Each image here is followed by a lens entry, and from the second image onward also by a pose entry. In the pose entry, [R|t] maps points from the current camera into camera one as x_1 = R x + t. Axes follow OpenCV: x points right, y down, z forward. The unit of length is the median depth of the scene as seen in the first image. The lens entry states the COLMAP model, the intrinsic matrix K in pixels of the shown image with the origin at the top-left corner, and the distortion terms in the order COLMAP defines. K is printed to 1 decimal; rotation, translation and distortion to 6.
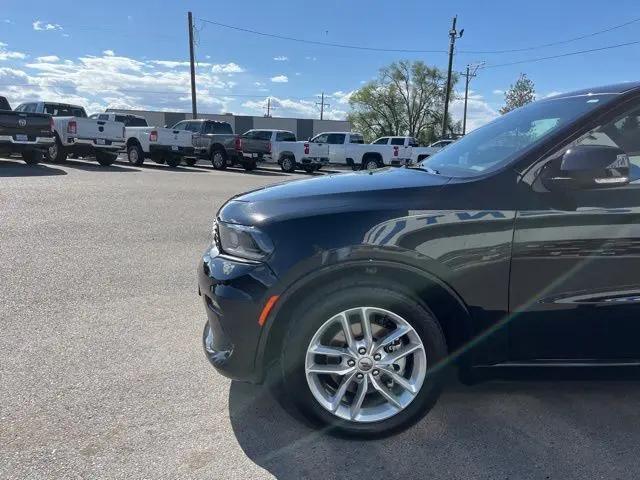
lens RADIAL K [[464.5, 0, 309.0], [0, 464.5, 241.3], [0, 0, 1]] dist [0.061177, -0.099605]
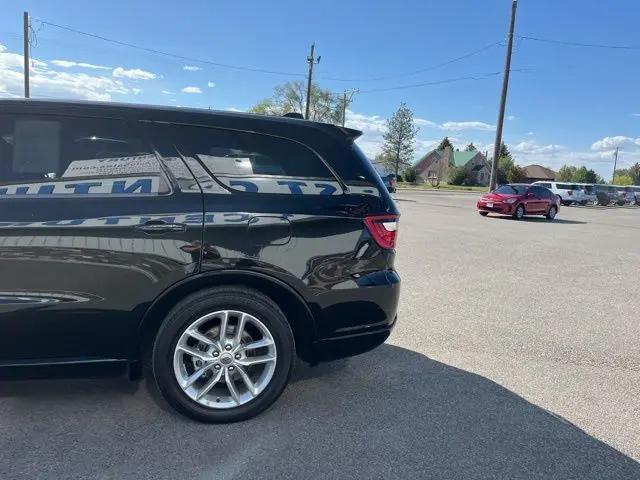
lens RADIAL K [[471.7, 0, 320.0], [0, 471.7, 240.0], [0, 0, 1]] dist [0.065730, -0.098406]
pose [[0.978979, 0.014653, 0.203434, 0.129732], [-0.006612, 0.999172, -0.040151, 0.001124], [-0.203854, 0.037962, 0.978265, -0.024715]]
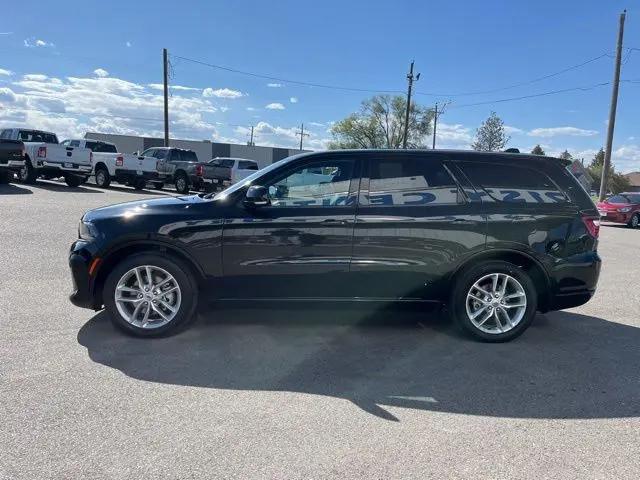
lens RADIAL K [[471.7, 0, 320.0], [0, 471.7, 240.0], [0, 0, 1]] dist [0.065730, -0.098406]
pose [[0.998768, 0.024114, 0.043359, 0.062988], [-0.021443, 0.997904, -0.061061, 0.011761], [-0.044741, 0.060056, 0.997192, -0.084087]]
